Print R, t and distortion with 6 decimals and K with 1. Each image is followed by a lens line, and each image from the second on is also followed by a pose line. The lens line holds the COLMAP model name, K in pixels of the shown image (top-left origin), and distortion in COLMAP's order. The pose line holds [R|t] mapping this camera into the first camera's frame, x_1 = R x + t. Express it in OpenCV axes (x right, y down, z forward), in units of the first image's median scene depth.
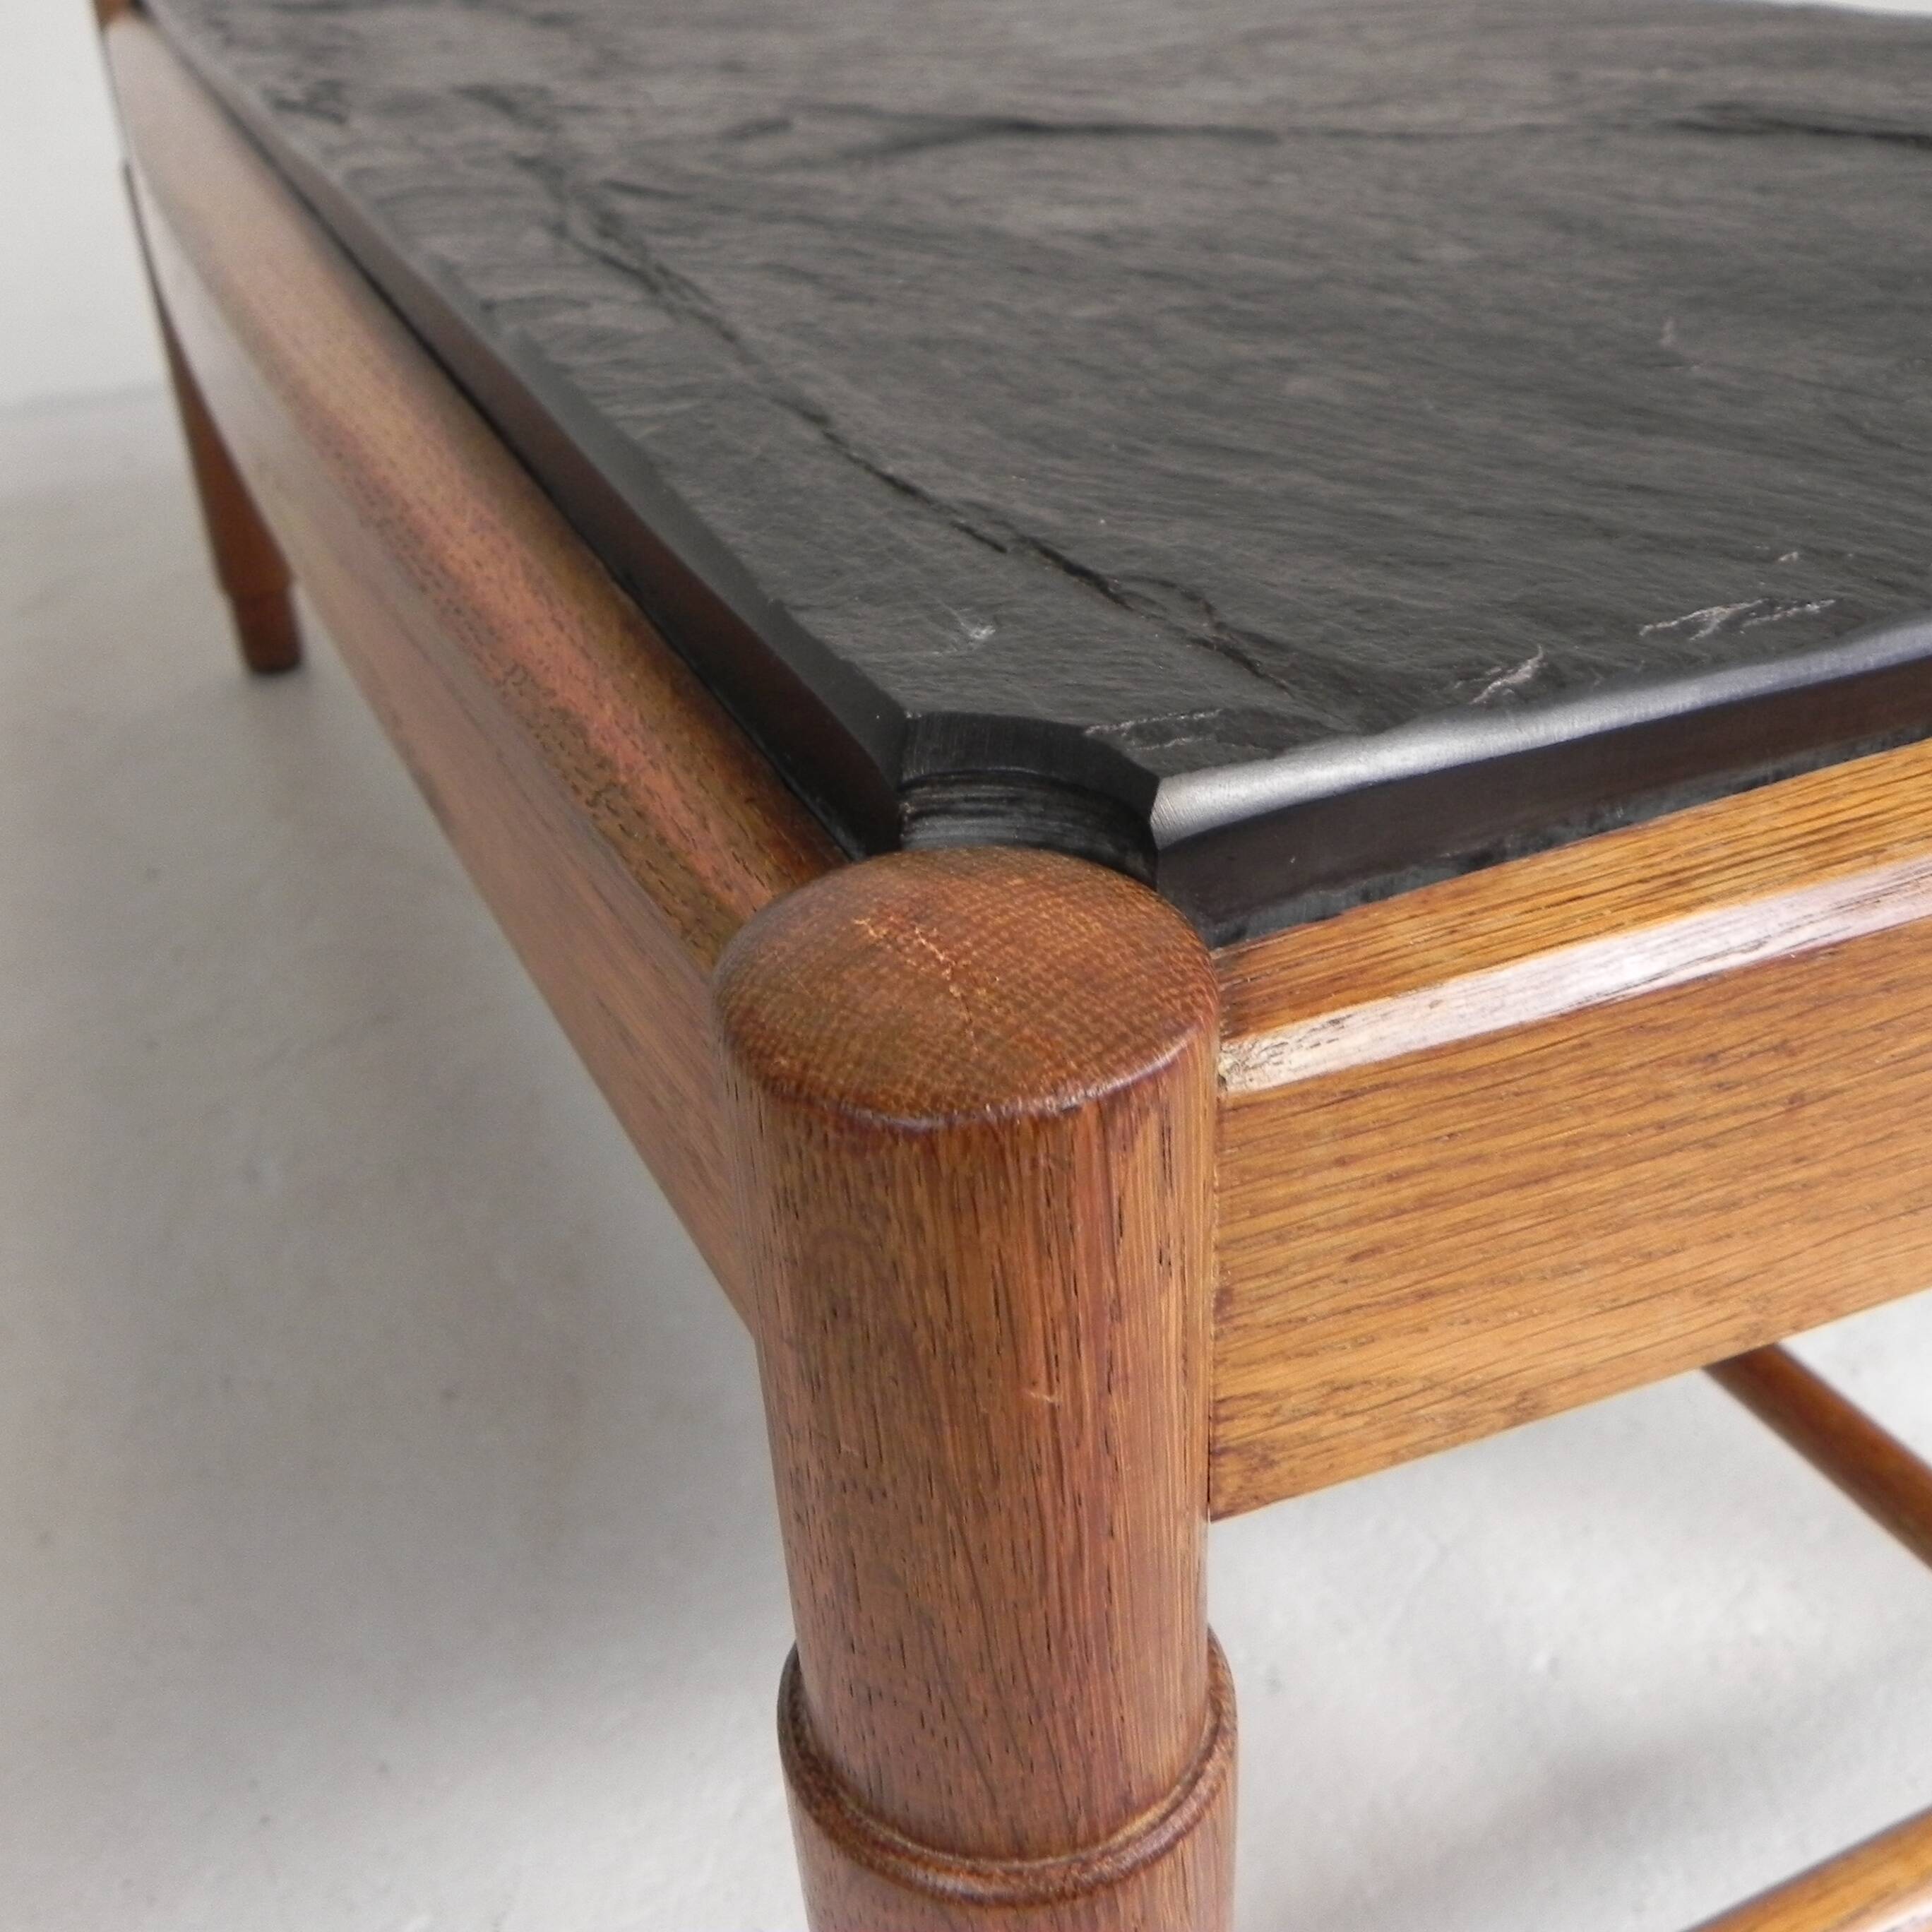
lens RADIAL K [[1935.2, 0, 961.4], [0, 1935.2, 961.8], [0, 0, 1]] dist [-0.015774, 0.000000]
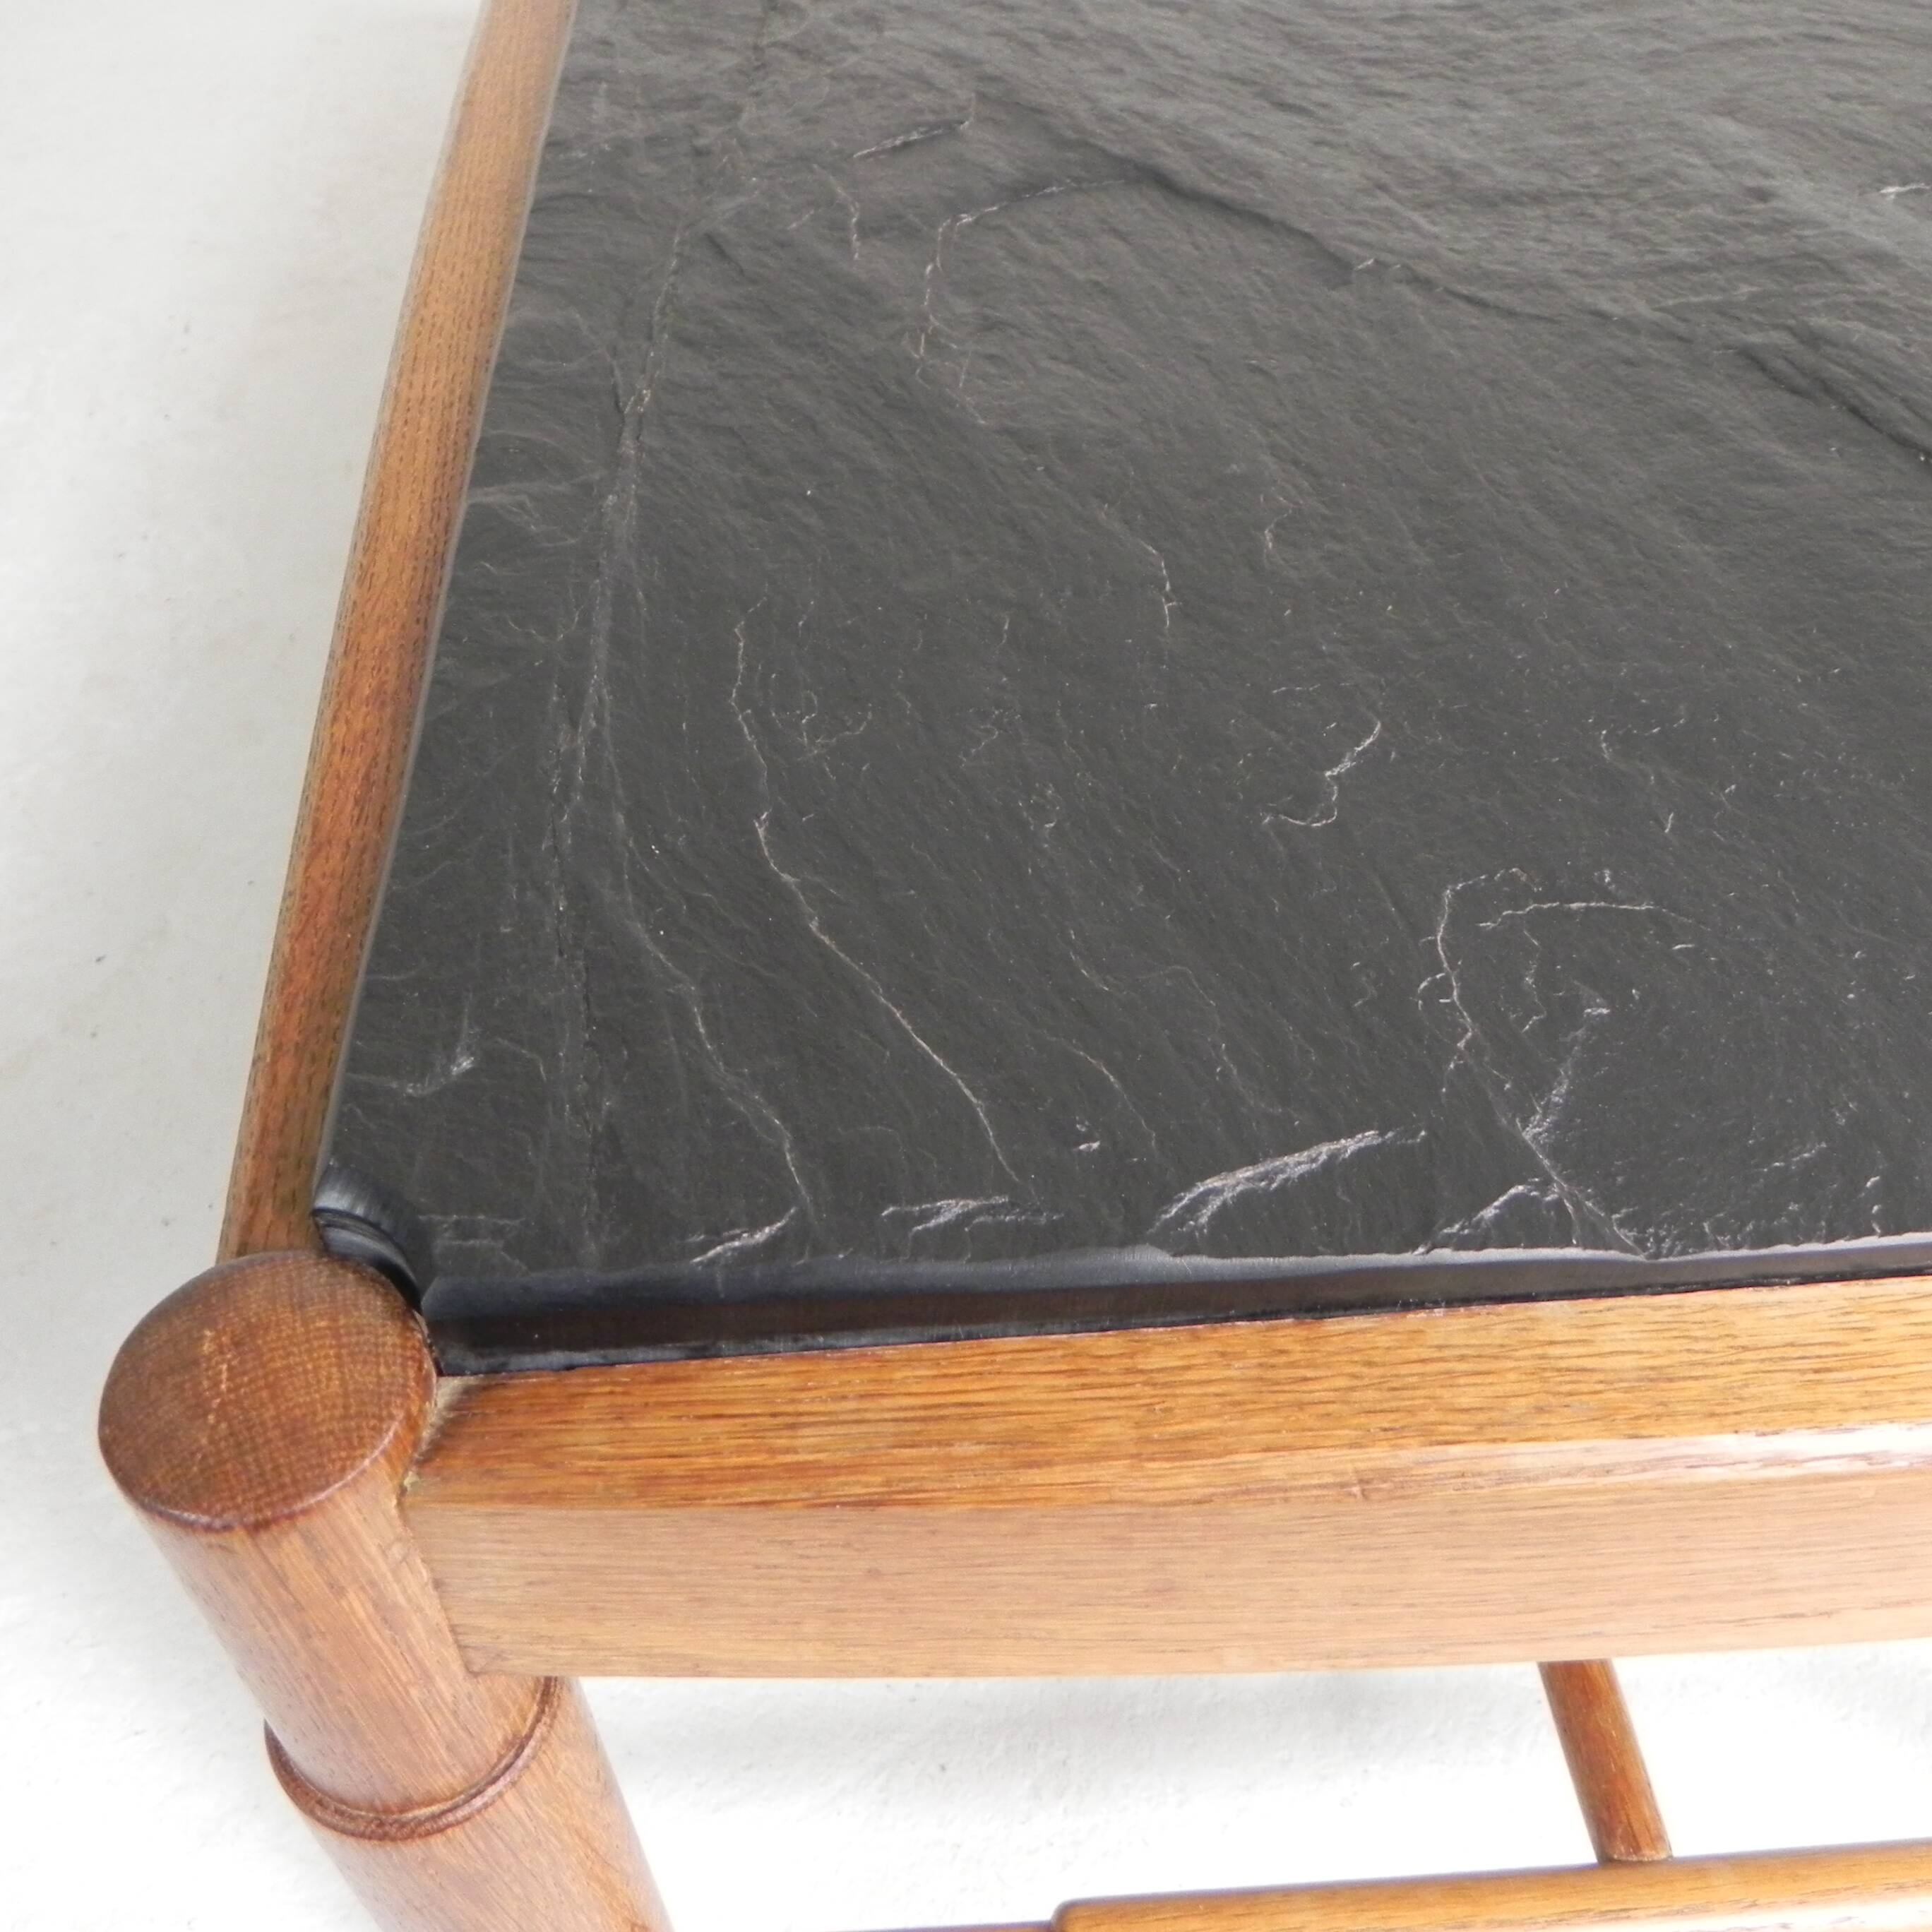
lens RADIAL K [[1935.2, 0, 956.7], [0, 1935.2, 897.9], [0, 0, 1]] dist [-0.015774, 0.000000]
pose [[0.937704, 0.265715, -0.223845, 0.641164], [-0.210190, 0.946859, 0.243470, -0.714557], [0.276643, -0.181253, 0.943725, -0.215288]]
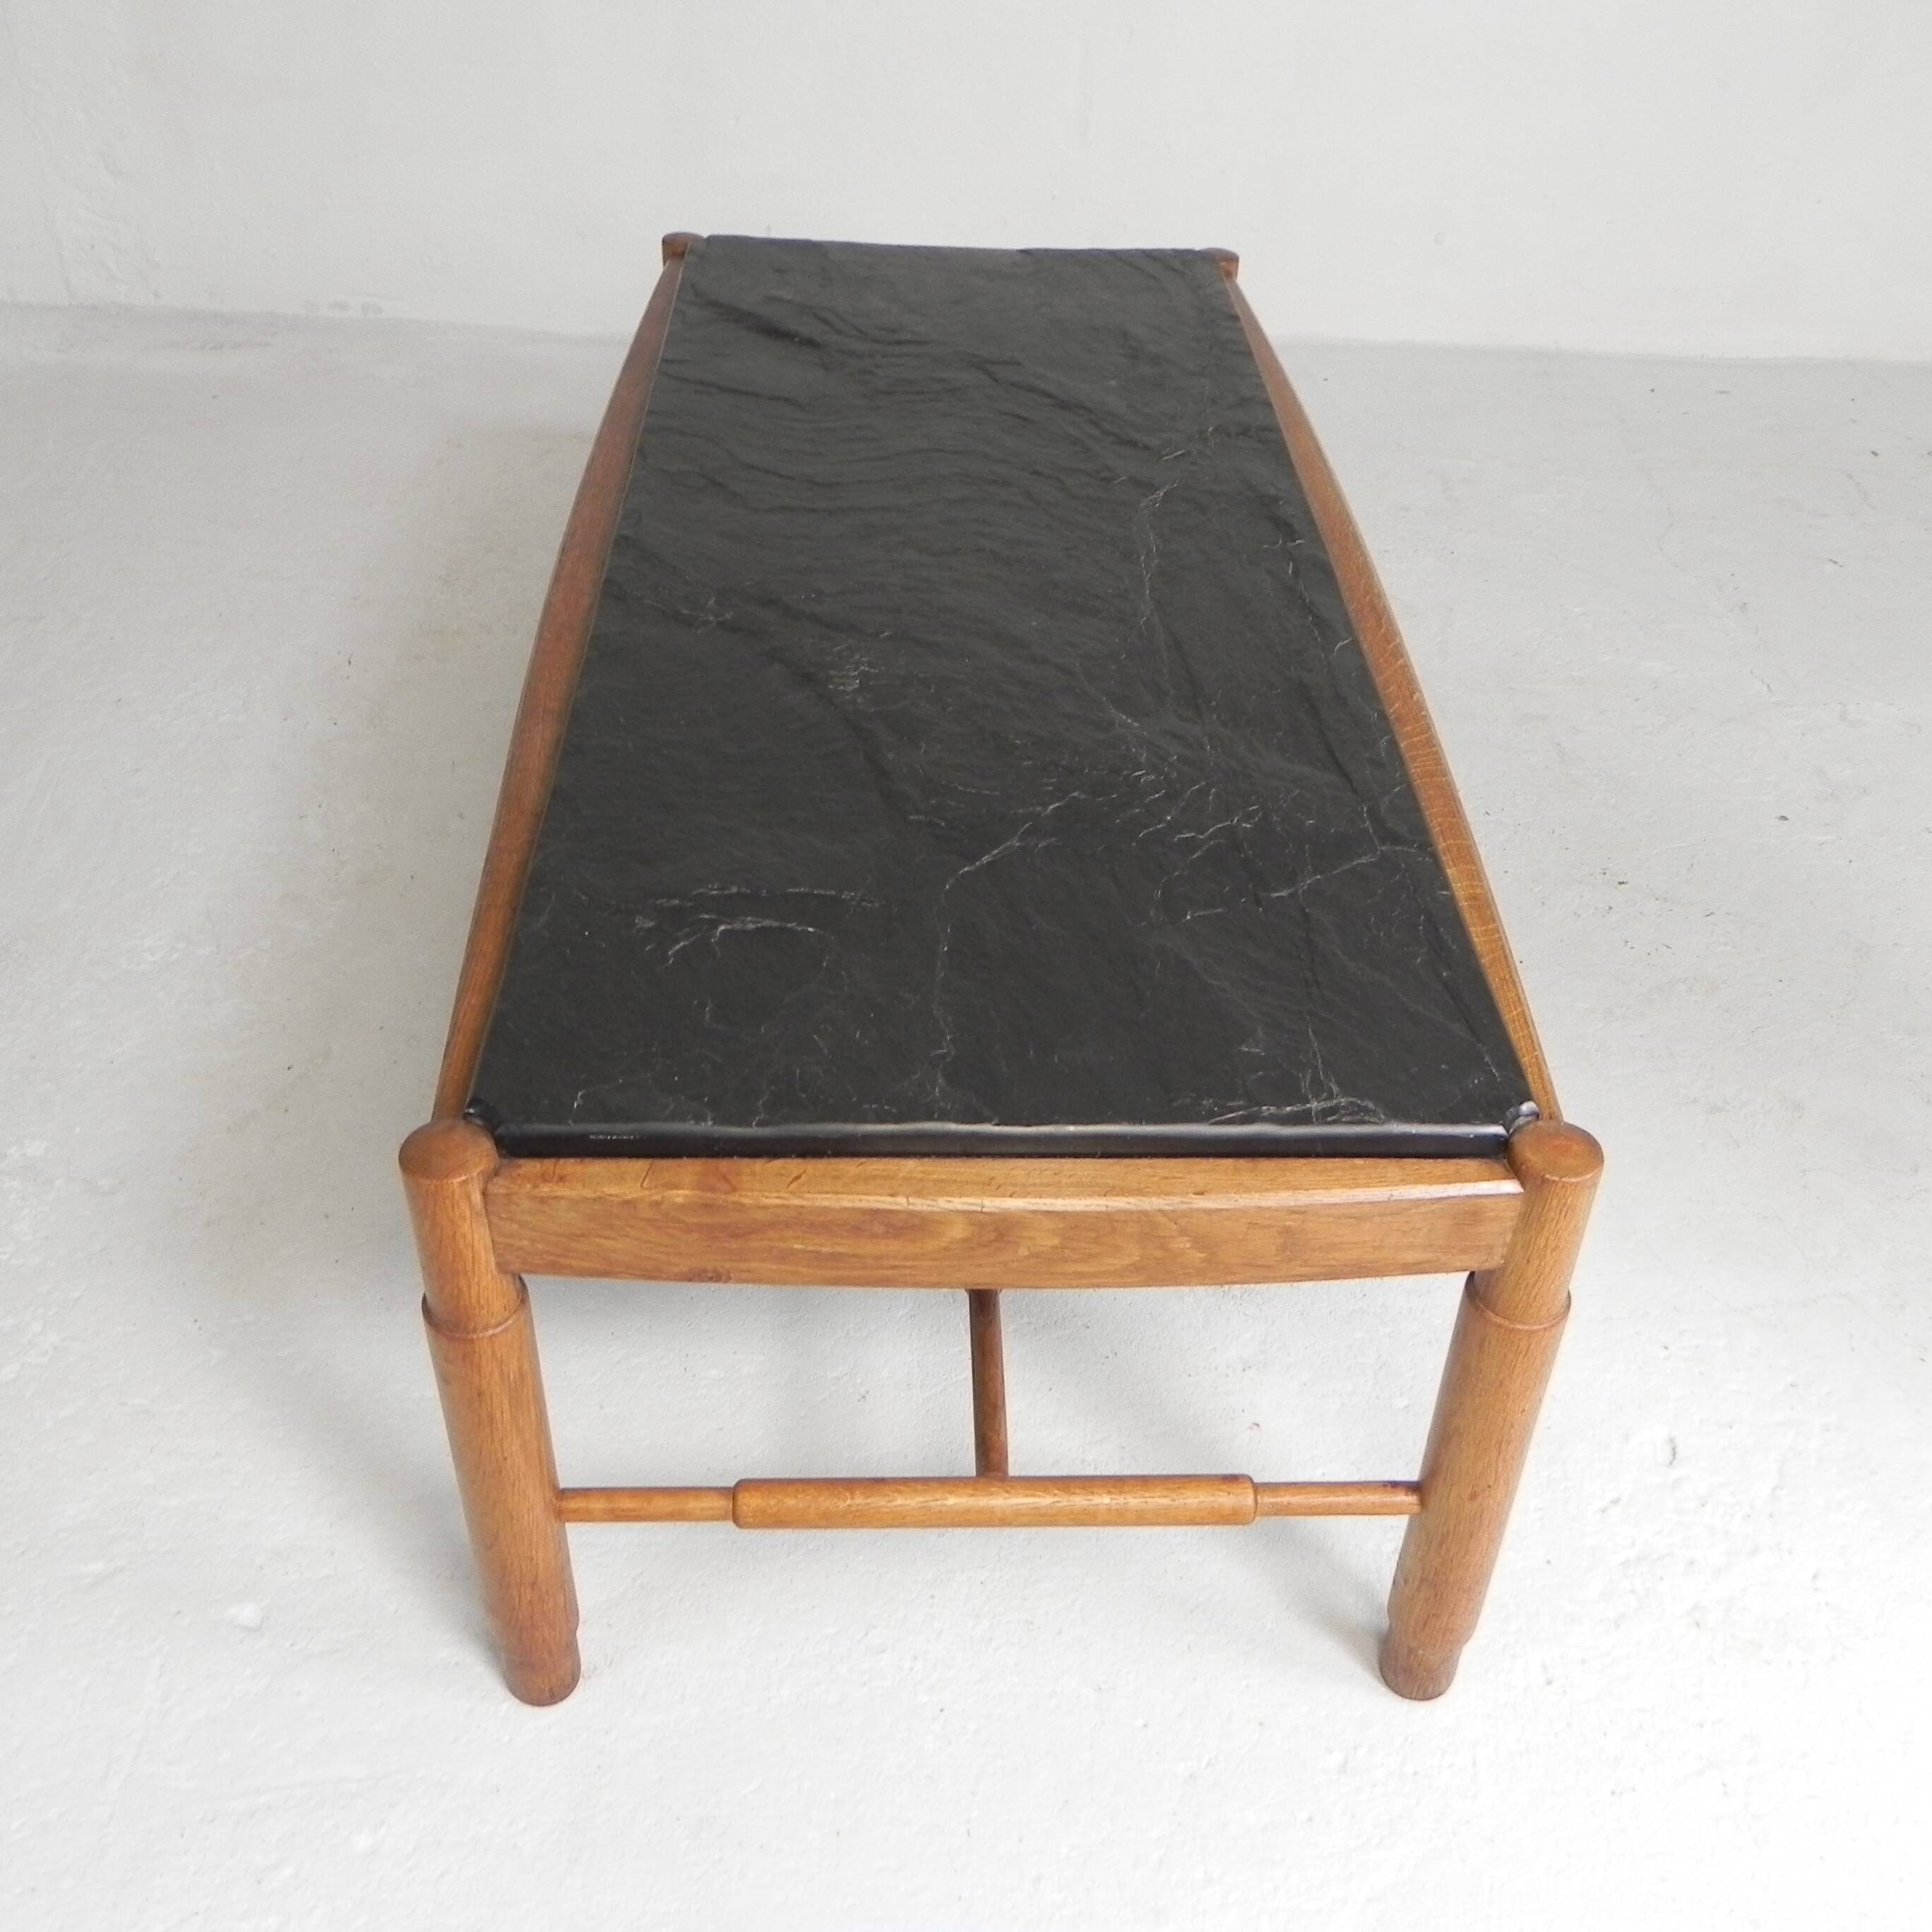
lens RADIAL K [[1935.2, 0, 973.5], [0, 1935.2, 956.8], [0, 0, 1]] dist [-0.015774, 0.000000]
pose [[0.919700, 0.296500, -0.257369, 2.078203], [-0.263492, 0.952085, 0.155260, -1.341484], [0.291072, -0.074978, 0.953758, -2.989958]]
